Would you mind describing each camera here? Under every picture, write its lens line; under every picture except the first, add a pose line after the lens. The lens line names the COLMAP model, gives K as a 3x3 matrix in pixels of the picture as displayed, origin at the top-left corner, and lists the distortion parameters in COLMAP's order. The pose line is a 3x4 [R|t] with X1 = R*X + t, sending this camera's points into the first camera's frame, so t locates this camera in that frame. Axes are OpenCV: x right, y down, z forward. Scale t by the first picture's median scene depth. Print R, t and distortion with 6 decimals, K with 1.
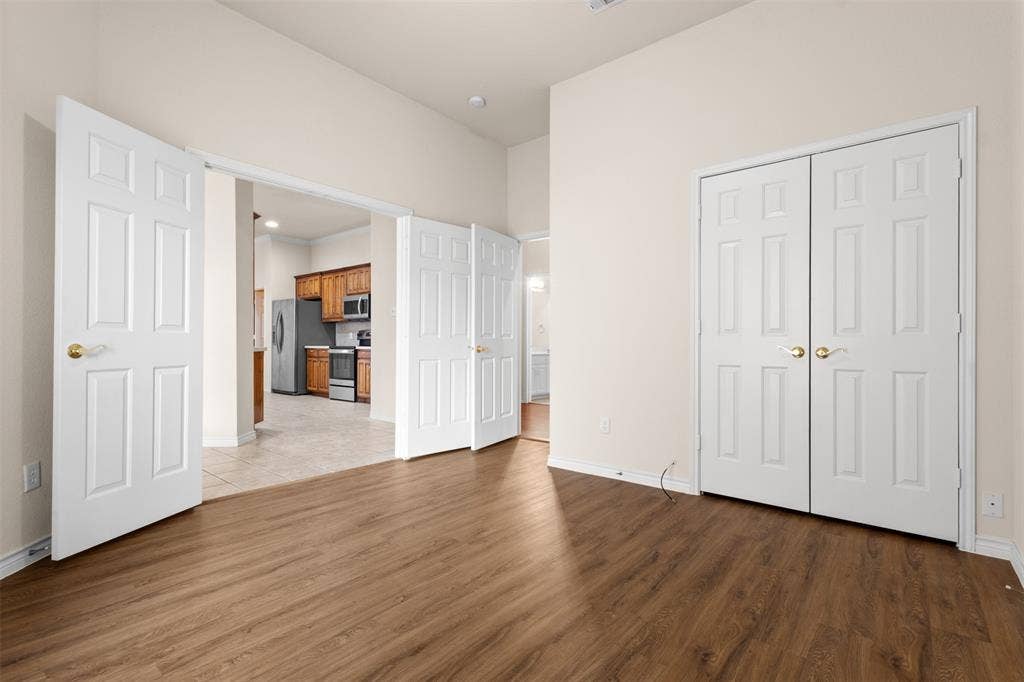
lens RADIAL K [[470.2, 0, 513.8], [0, 470.2, 341.6], [0, 0, 1]] dist [0.005540, 0.000318]
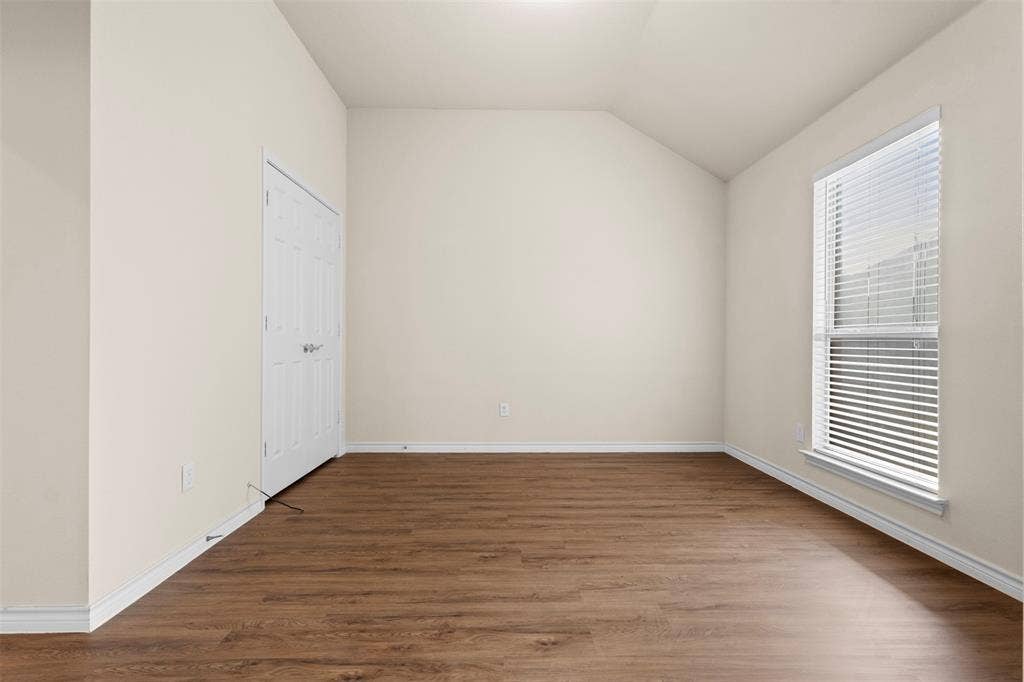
lens RADIAL K [[470.2, 0, 513.8], [0, 470.2, 341.6], [0, 0, 1]] dist [0.005540, 0.000318]
pose [[-0.643961, -0.007218, 0.765025, -0.842185], [-0.007094, 0.999969, 0.003464, -0.001674], [-0.765026, -0.003196, -0.643992, 1.677430]]
